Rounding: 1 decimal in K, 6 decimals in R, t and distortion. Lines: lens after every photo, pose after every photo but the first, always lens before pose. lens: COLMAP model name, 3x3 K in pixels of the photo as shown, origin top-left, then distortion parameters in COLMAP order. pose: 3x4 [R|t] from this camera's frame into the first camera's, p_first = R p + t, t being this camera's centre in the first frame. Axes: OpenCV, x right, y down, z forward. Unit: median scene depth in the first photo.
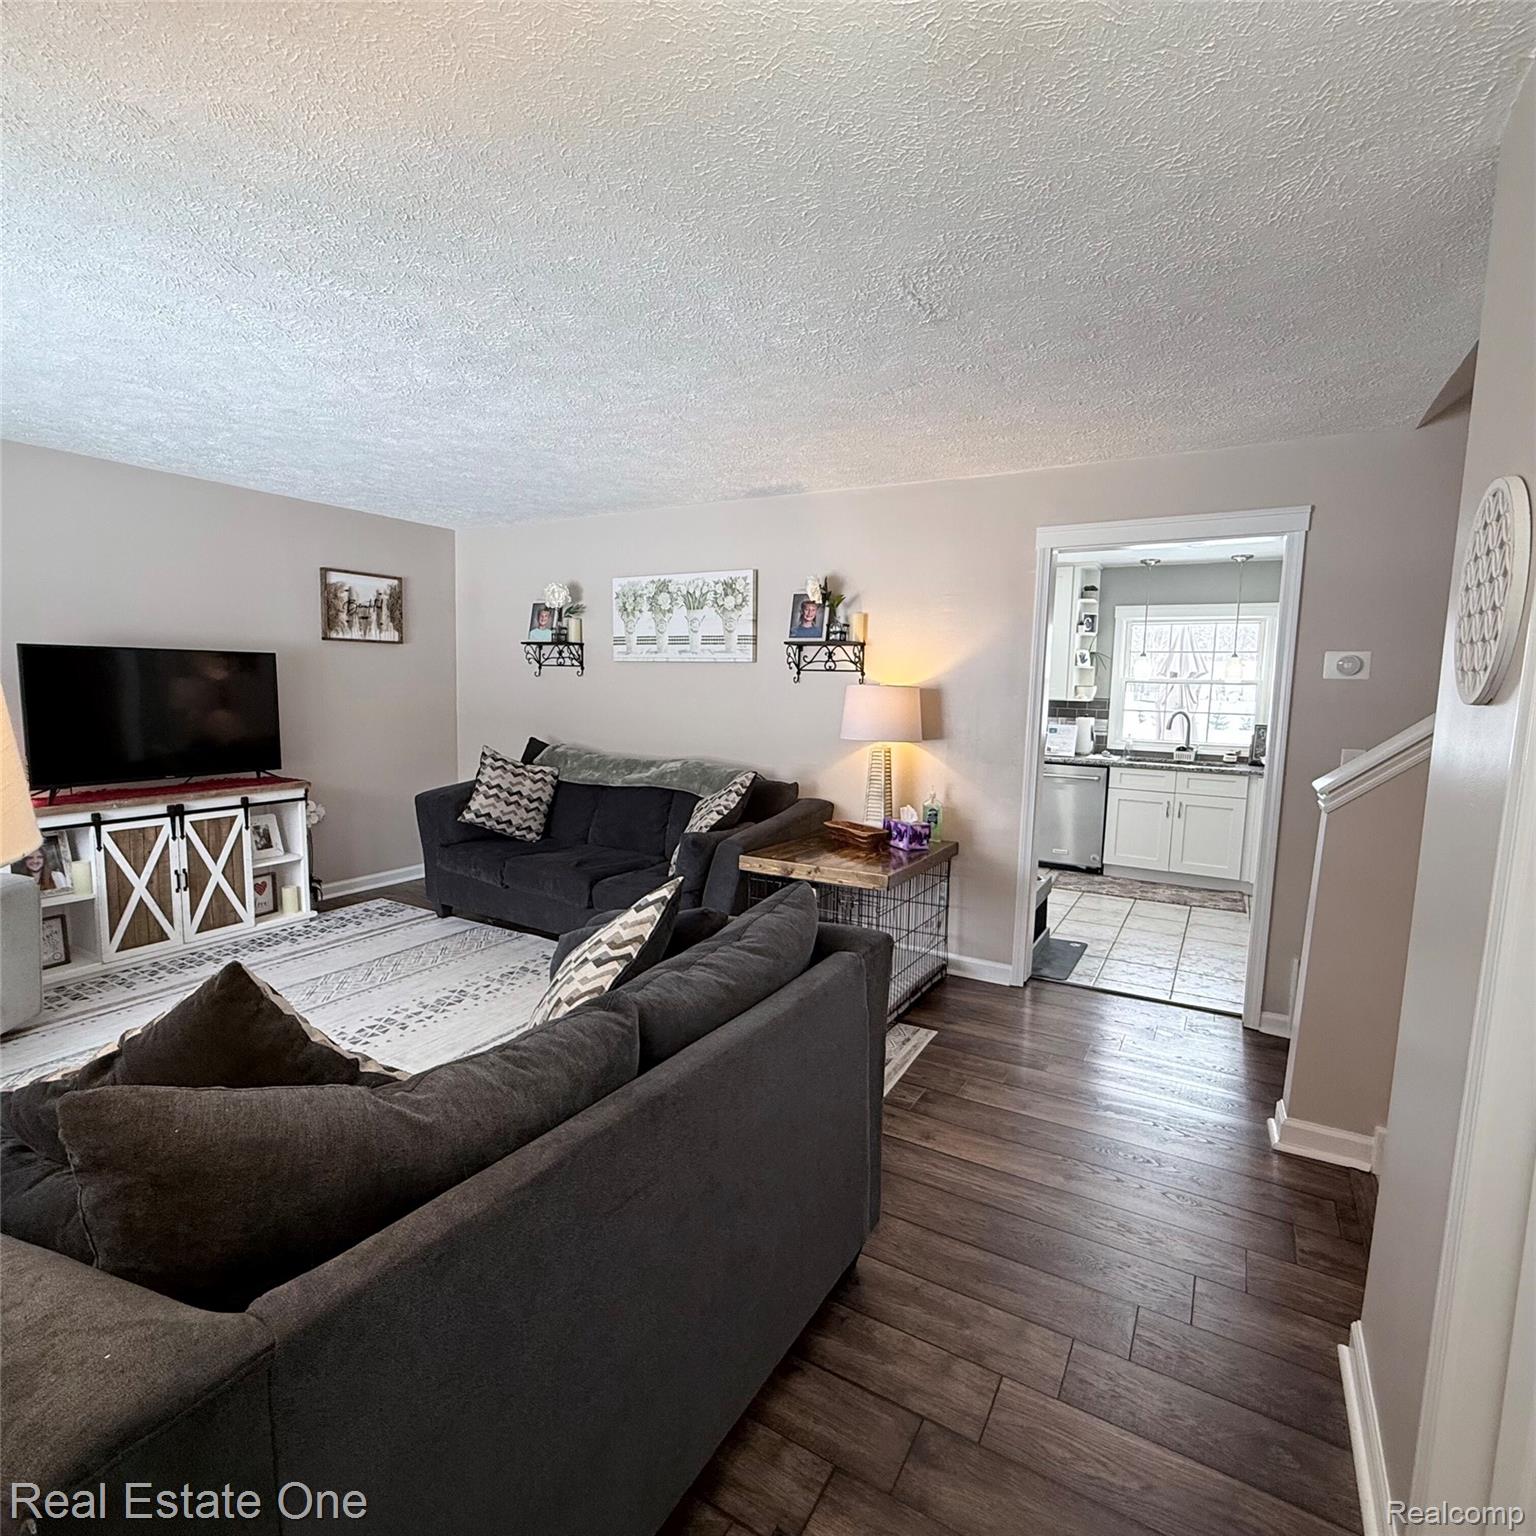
lens RADIAL K [[874.4, 0, 763.0], [0, 874.4, 774.6], [0, 0, 1]] dist [-0.002191, 0.000621]
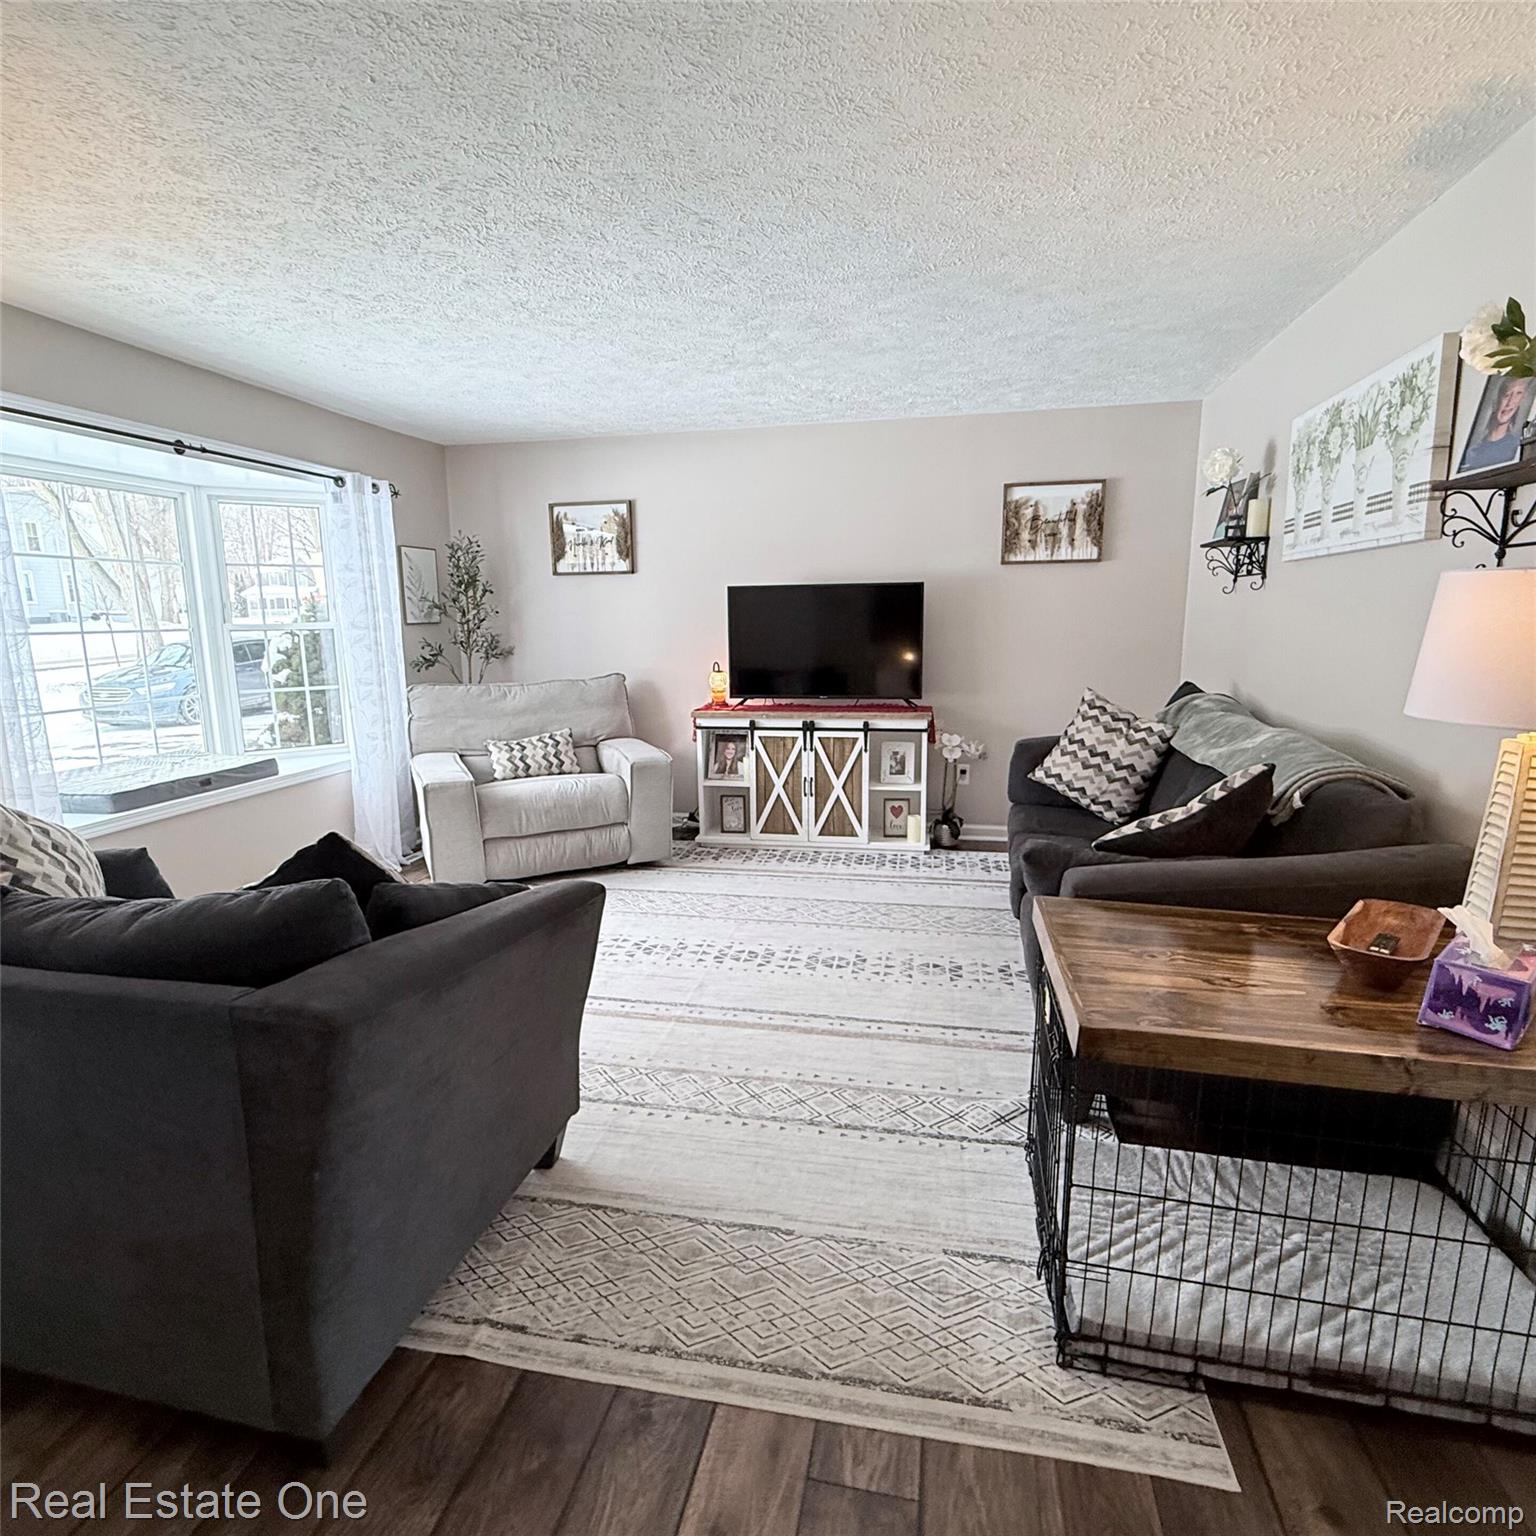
lens RADIAL K [[874.4, 0, 761.1], [0, 874.4, 774.8], [0, 0, 1]] dist [-0.002191, 0.000621]
pose [[0.270151, 0.148137, -0.951354, 0.382050], [-0.086118, 0.987850, 0.129365, -0.035783], [0.958959, 0.046980, 0.279626, 0.568050]]
